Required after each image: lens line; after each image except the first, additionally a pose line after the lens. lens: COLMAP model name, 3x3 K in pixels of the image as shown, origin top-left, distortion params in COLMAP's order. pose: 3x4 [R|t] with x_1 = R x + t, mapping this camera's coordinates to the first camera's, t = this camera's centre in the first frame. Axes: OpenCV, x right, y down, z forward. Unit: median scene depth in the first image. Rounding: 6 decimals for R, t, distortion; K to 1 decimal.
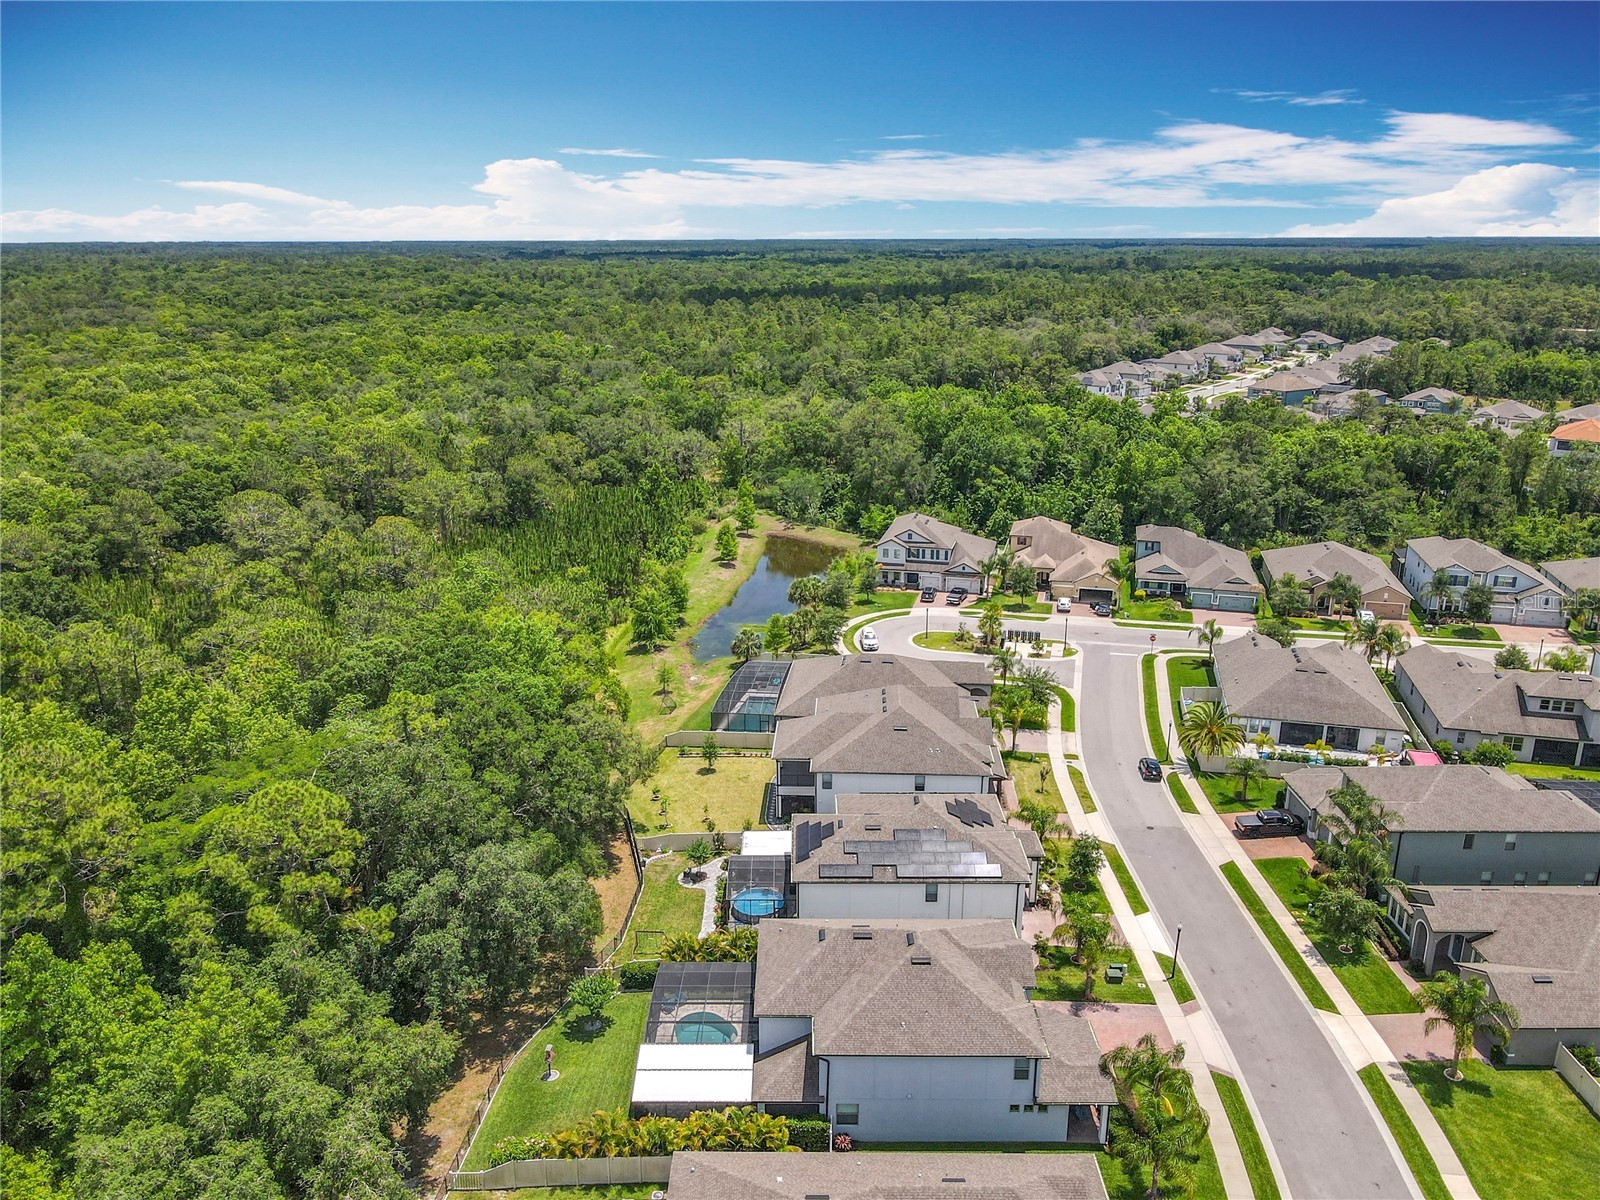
lens RADIAL K [[1198.6, 0, 800.0], [0, 1198.6, 600.0], [0, 0, 1]] dist [0.022689, -0.001227]
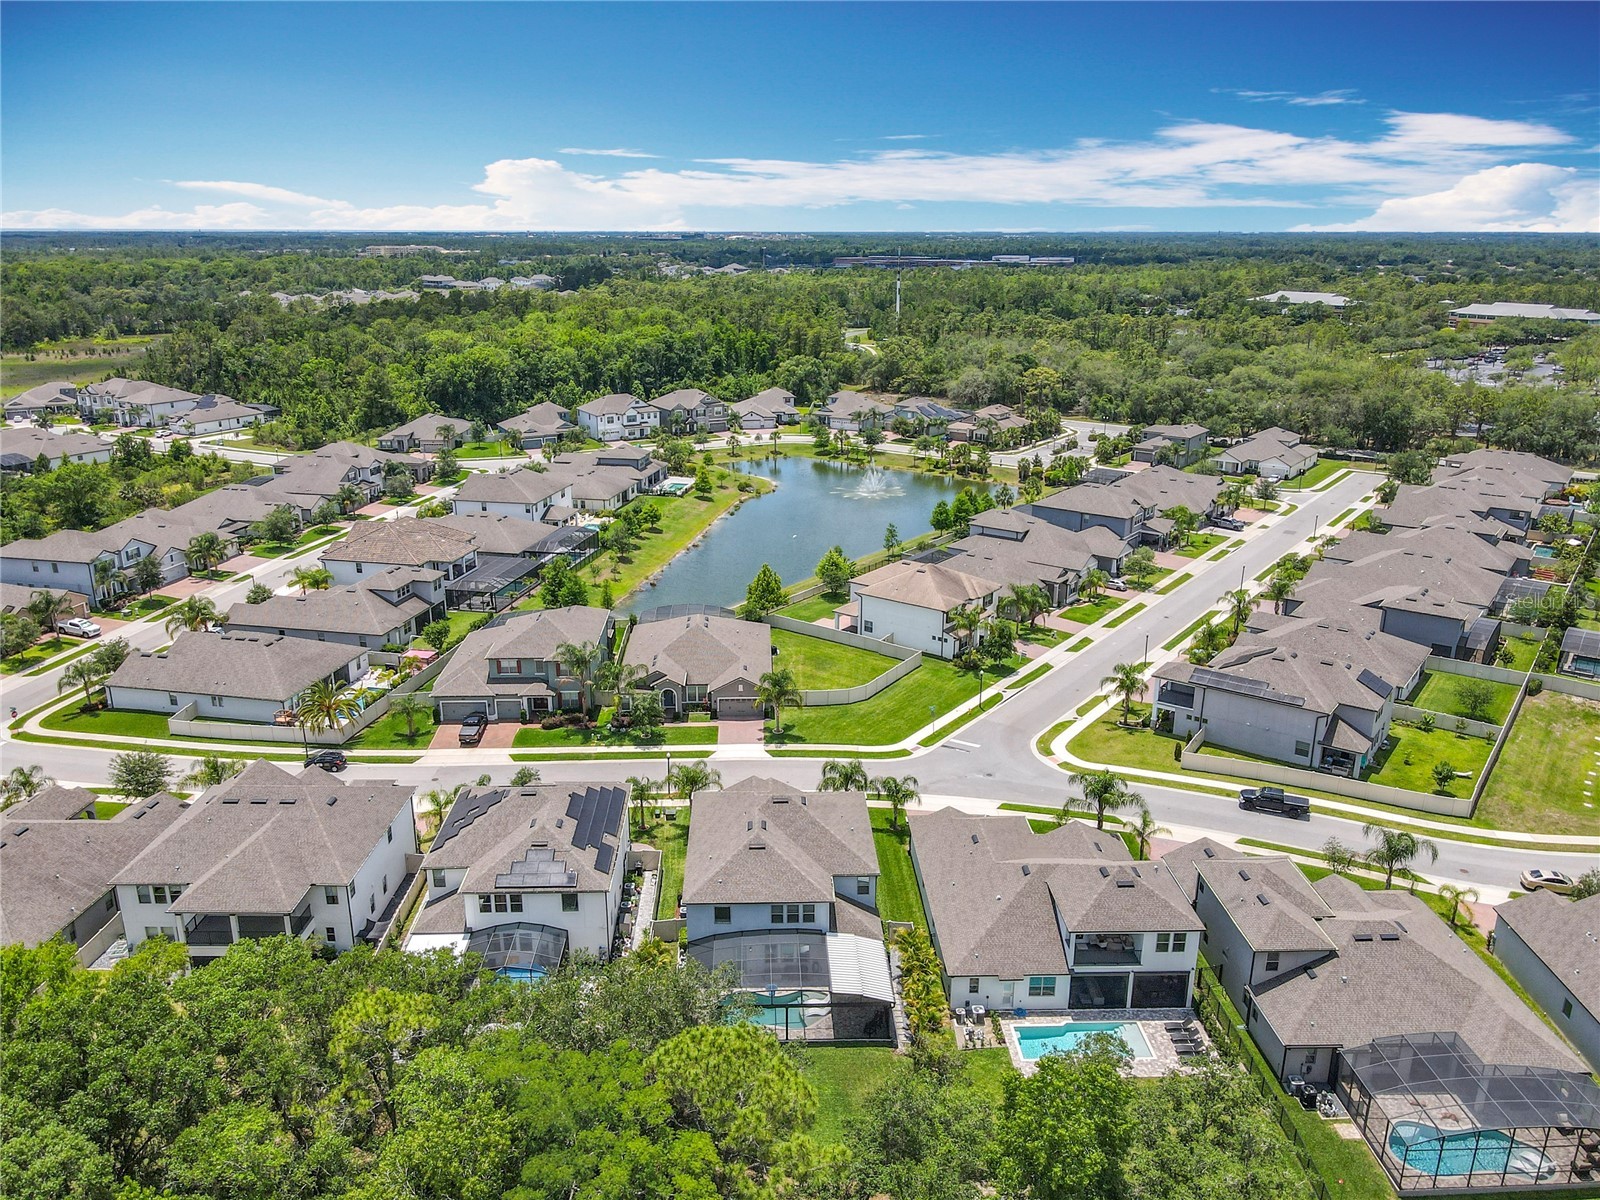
lens RADIAL K [[1204.1, 0, 789.1], [0, 1204.1, 616.5], [0, 0, 1]] dist [0.018599, 0.010427]
pose [[-0.027119, -0.307783, 0.951070, -0.944212], [0.293910, 0.906912, 0.301873, -0.236860], [-0.955448, 0.287715, 0.065866, 0.780454]]
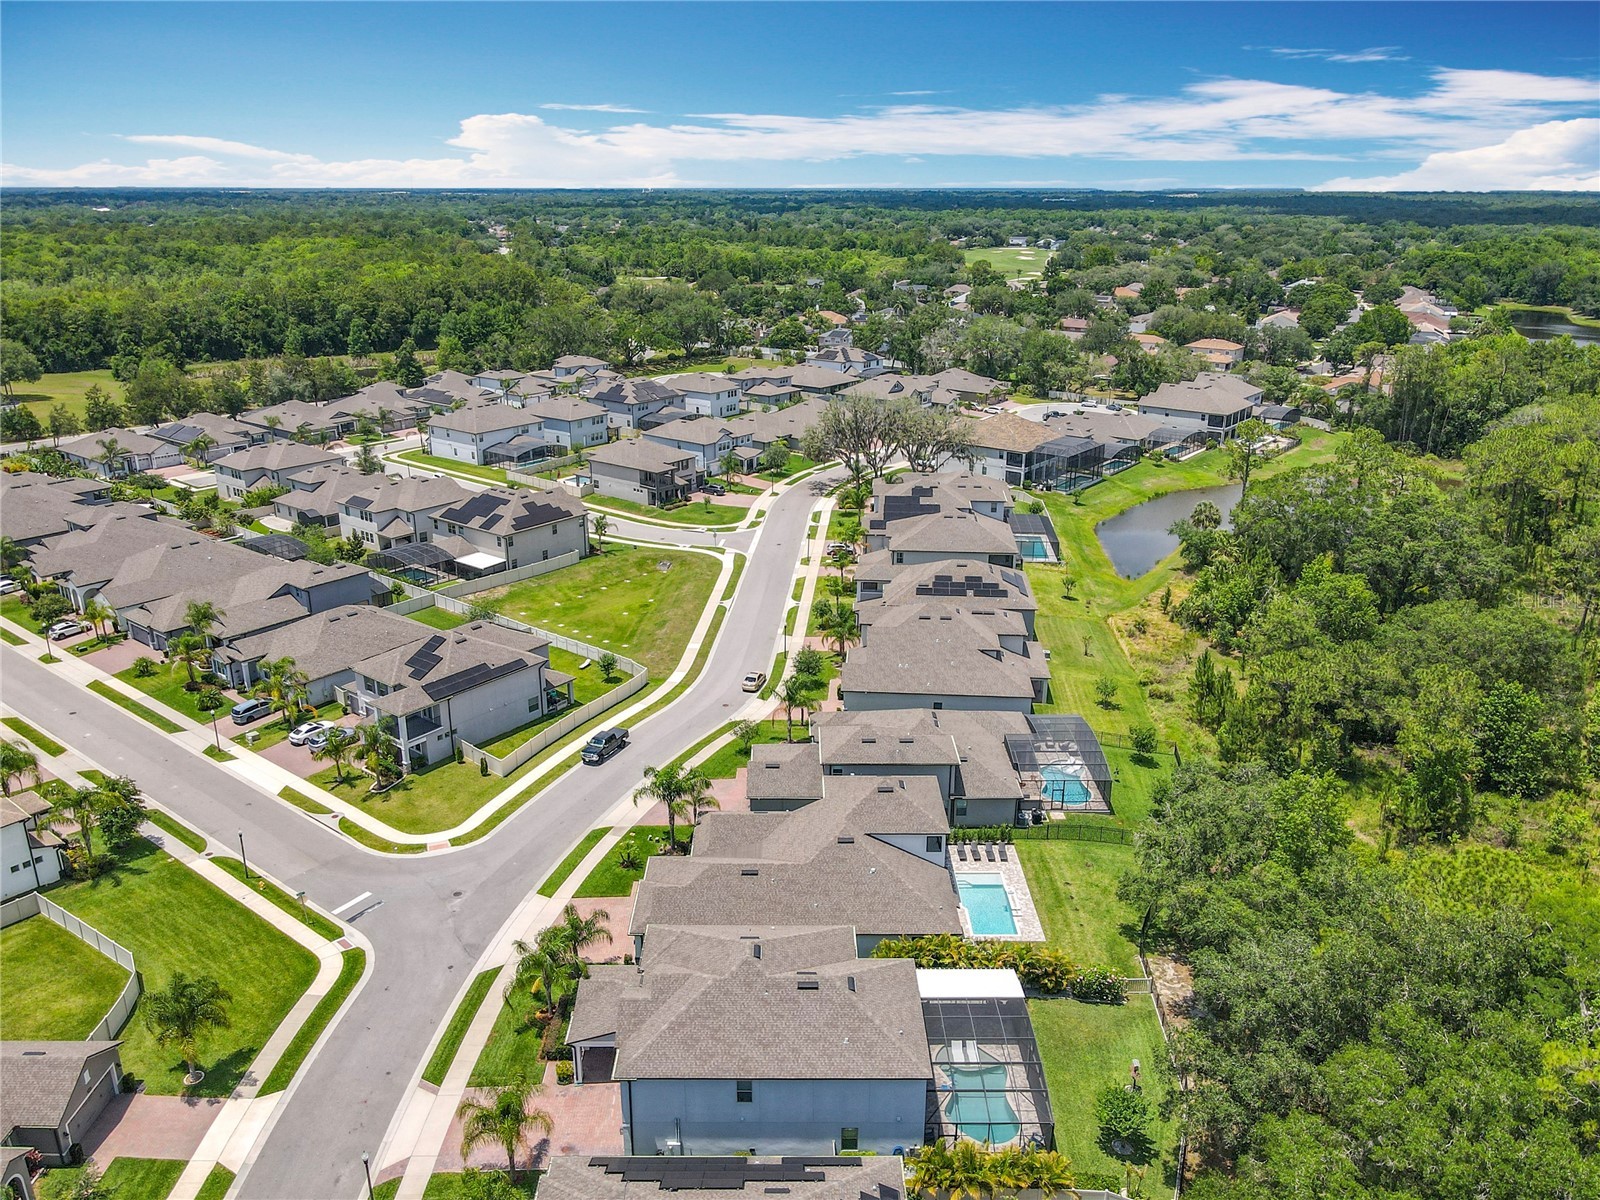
lens RADIAL K [[1173.3, 0, 797.9], [0, 1173.3, 669.3], [0, 0, 1]] dist [0.011007, 0.006849]
pose [[-0.999935, -0.000142, -0.011410, 0.067685], [-0.007329, 0.774397, 0.632658, -0.425548], [0.008746, 0.632700, -0.774348, 1.432486]]
